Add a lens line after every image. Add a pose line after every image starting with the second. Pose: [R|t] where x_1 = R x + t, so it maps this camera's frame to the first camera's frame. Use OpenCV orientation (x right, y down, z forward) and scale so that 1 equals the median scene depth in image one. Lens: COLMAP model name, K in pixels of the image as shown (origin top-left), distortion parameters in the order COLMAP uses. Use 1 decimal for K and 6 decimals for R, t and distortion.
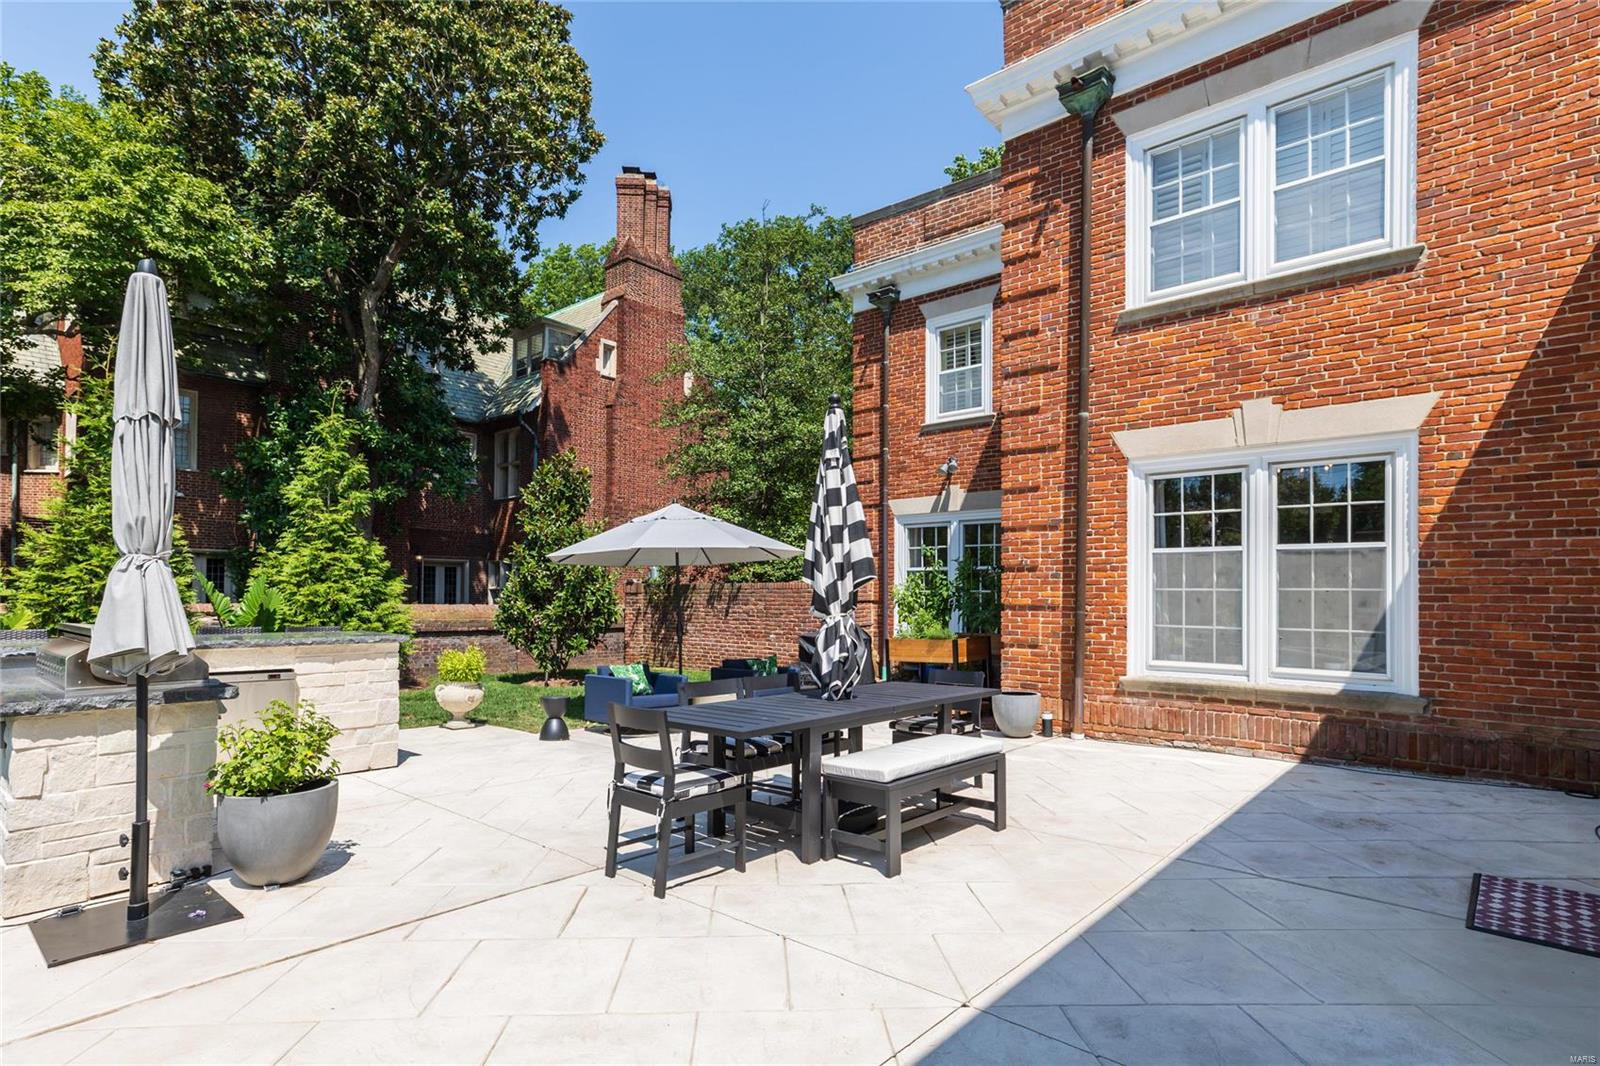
lens RADIAL K [[811.0, 0, 778.4], [0, 811.0, 584.0], [0, 0, 1]] dist [-0.007963, 0.013095]
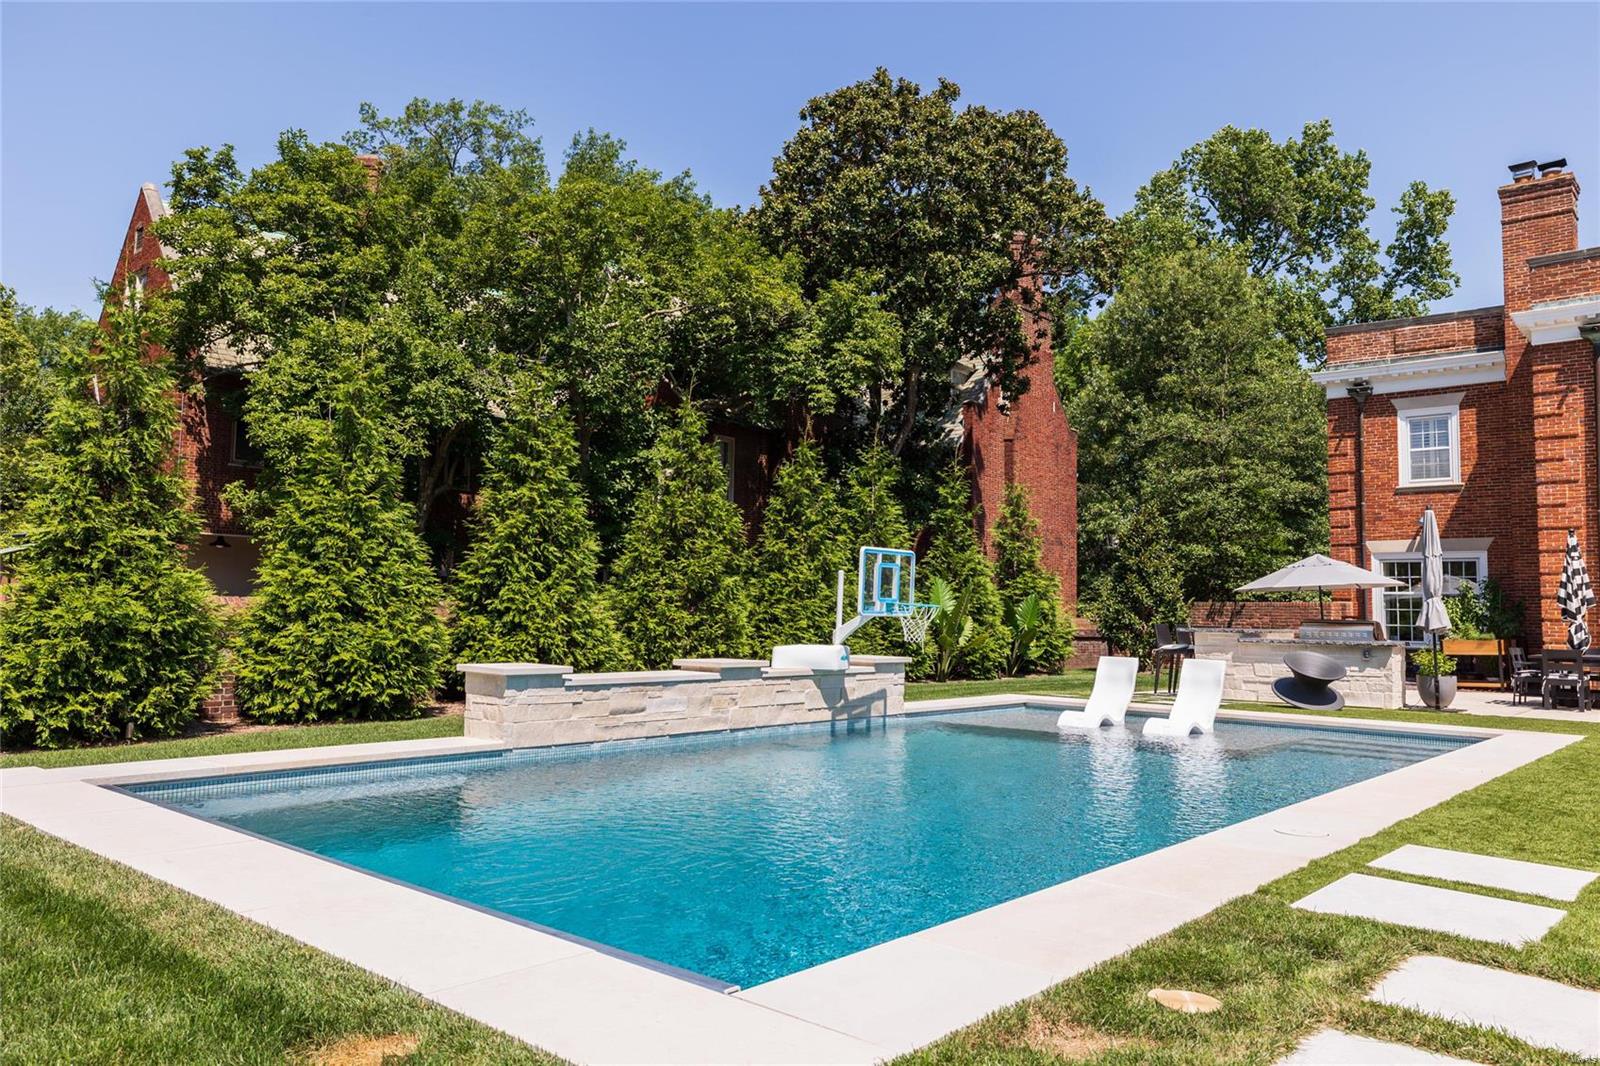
lens RADIAL K [[1134.7, 0, 782.9], [0, 1134.7, 530.0], [0, 0, 1]] dist [-0.008203, 0.025367]
pose [[0.999904, 0.009184, 0.010374, -1.392777], [-0.008559, 0.998240, -0.058681, -0.006255], [-0.010894, 0.058587, 0.998223, -1.415887]]
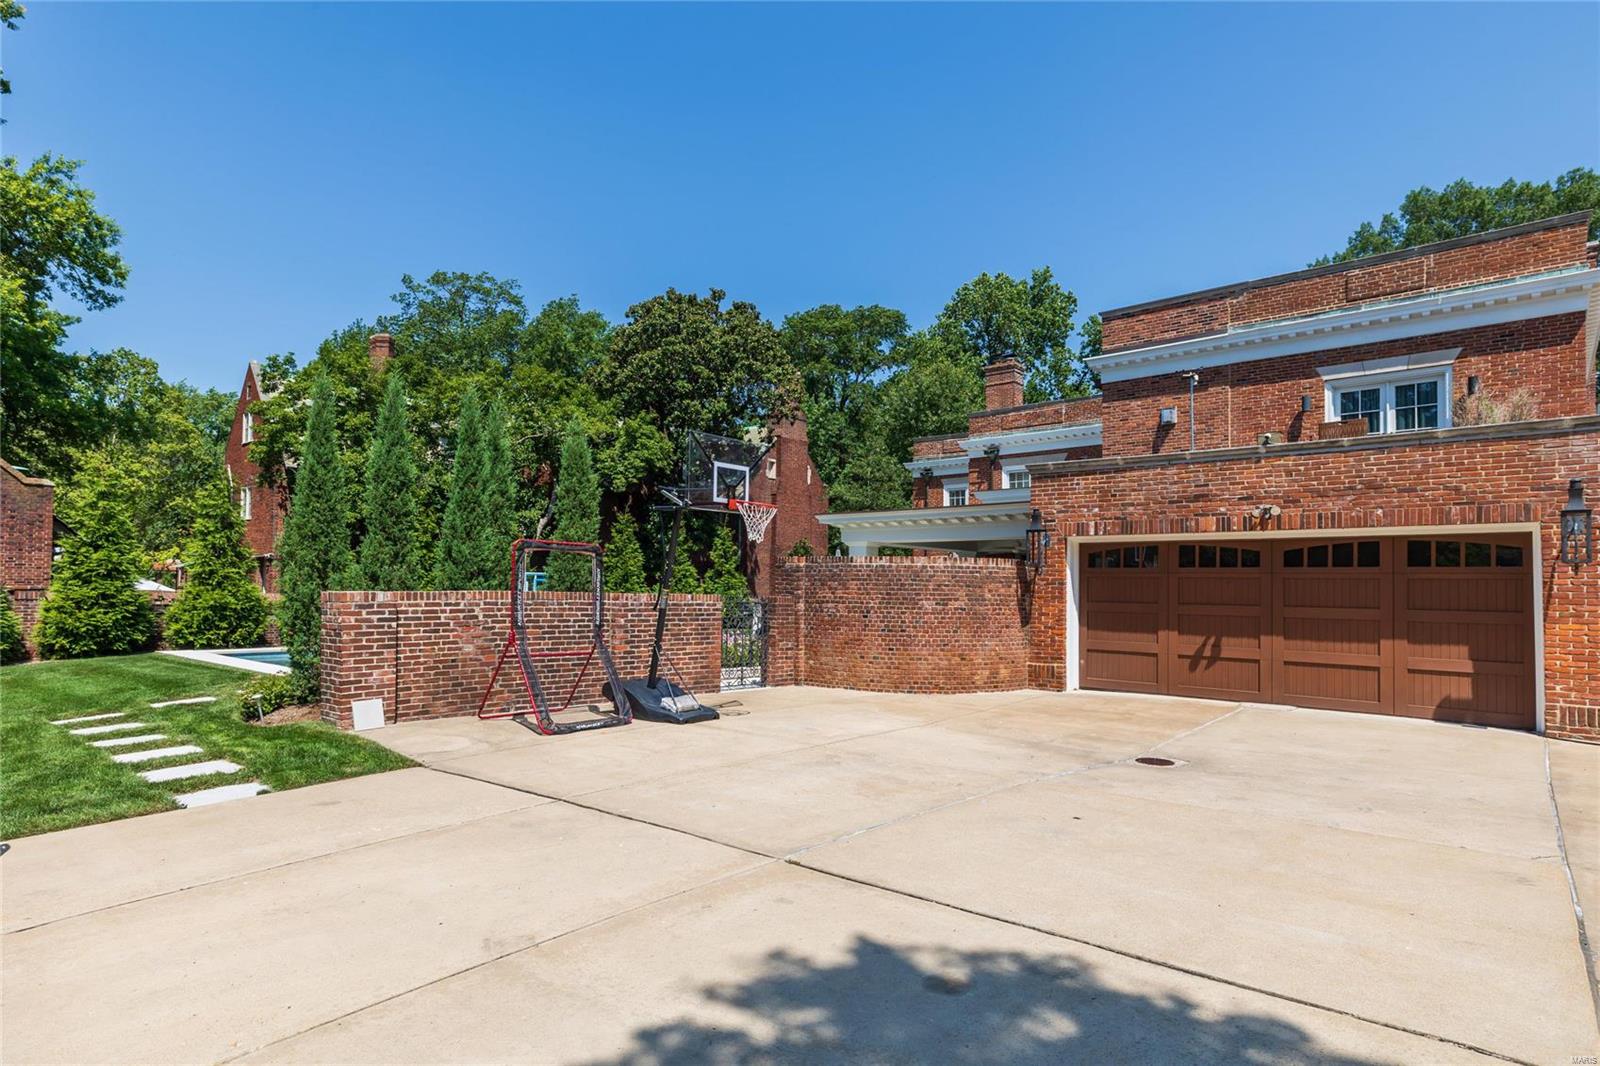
lens RADIAL K [[863.0, 0, 784.0], [0, 863.0, 584.3], [0, 0, 1]] dist [0.005985, 0.011449]
pose [[0.999896, 0.003379, 0.013991, -0.553281], [-0.003418, 0.999990, 0.002792, -0.042027], [-0.013981, -0.002840, 0.999898, -2.647002]]
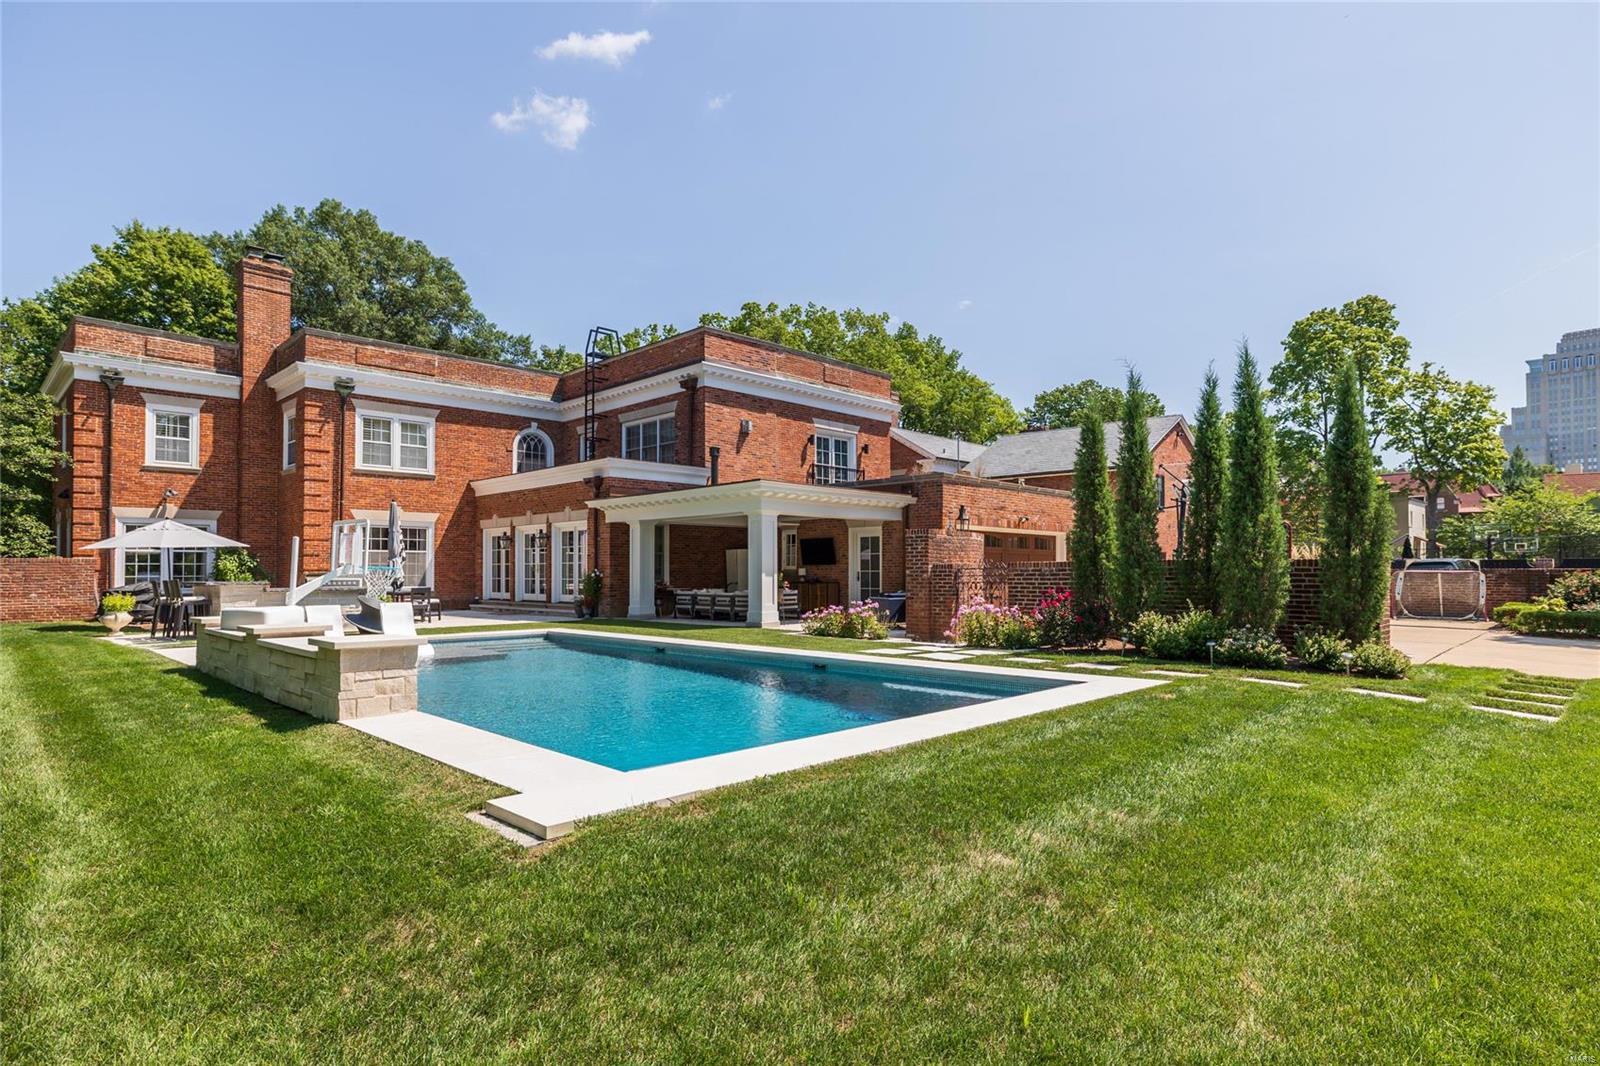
lens RADIAL K [[863.0, 0, 800.9], [0, 863.0, 549.9], [0, 0, 1]] dist [0.005985, 0.011449]
pose [[0.057967, 0.015847, 0.998193, -2.458678], [-0.011416, 0.999819, -0.015210, -0.013095], [-0.998253, -0.010514, 0.058138, -0.747466]]
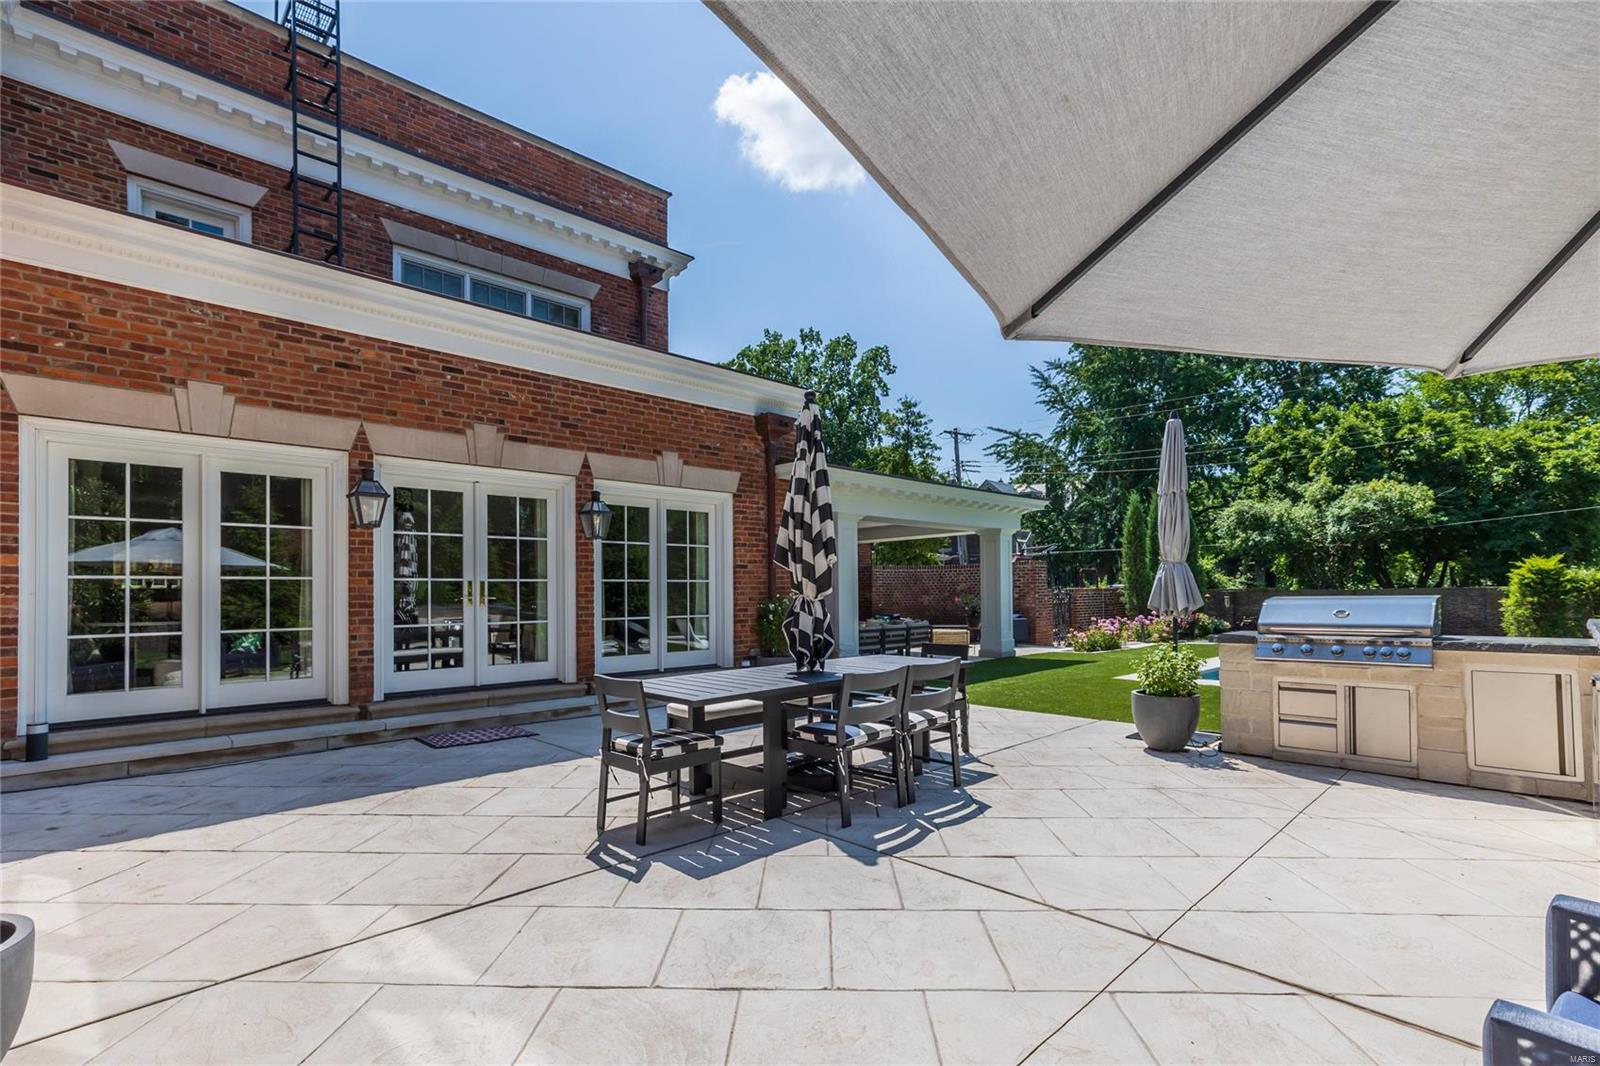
lens RADIAL K [[742.2, 0, 788.4], [0, 742.2, 583.5], [0, 0, 1]] dist [0.001491, 0.007260]
pose [[-0.996769, 0.002568, 0.080280, 0.008066], [0.000304, 0.999602, -0.028201, 0.030012], [-0.080321, -0.028085, -0.996373, 1.190634]]
